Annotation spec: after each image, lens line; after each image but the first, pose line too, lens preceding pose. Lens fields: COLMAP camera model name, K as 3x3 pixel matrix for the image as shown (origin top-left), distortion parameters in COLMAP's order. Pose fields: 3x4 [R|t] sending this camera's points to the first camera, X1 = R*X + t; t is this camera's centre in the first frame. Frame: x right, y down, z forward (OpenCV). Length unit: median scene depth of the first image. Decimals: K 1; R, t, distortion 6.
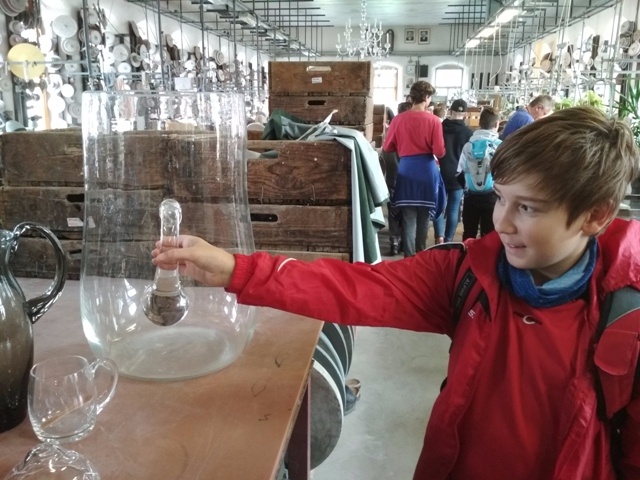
lens RADIAL K [[556.5, 0, 313.8], [0, 556.5, 241.8], [0, 0, 1]] dist [0.045239, -0.126314]
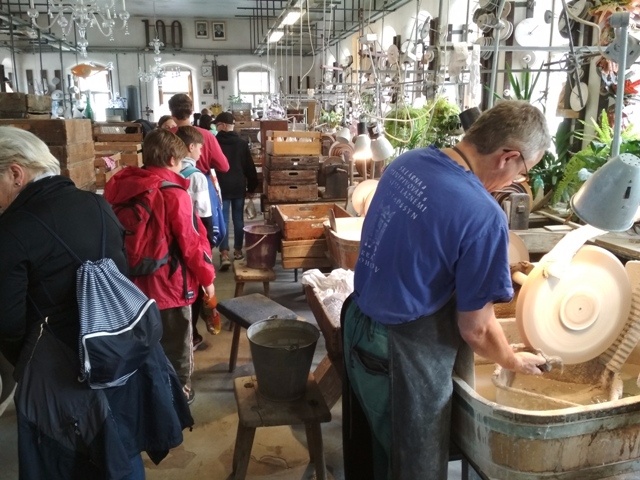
lens RADIAL K [[556.5, 0, 323.7], [0, 556.5, 242.2], [0, 0, 1]] dist [0.045239, -0.126314]
pose [[0.944875, -0.079147, 0.317722, 0.063084], [0.083736, 0.996488, -0.000790, -0.049825], [-0.316544, 0.027351, 0.948183, 0.201223]]
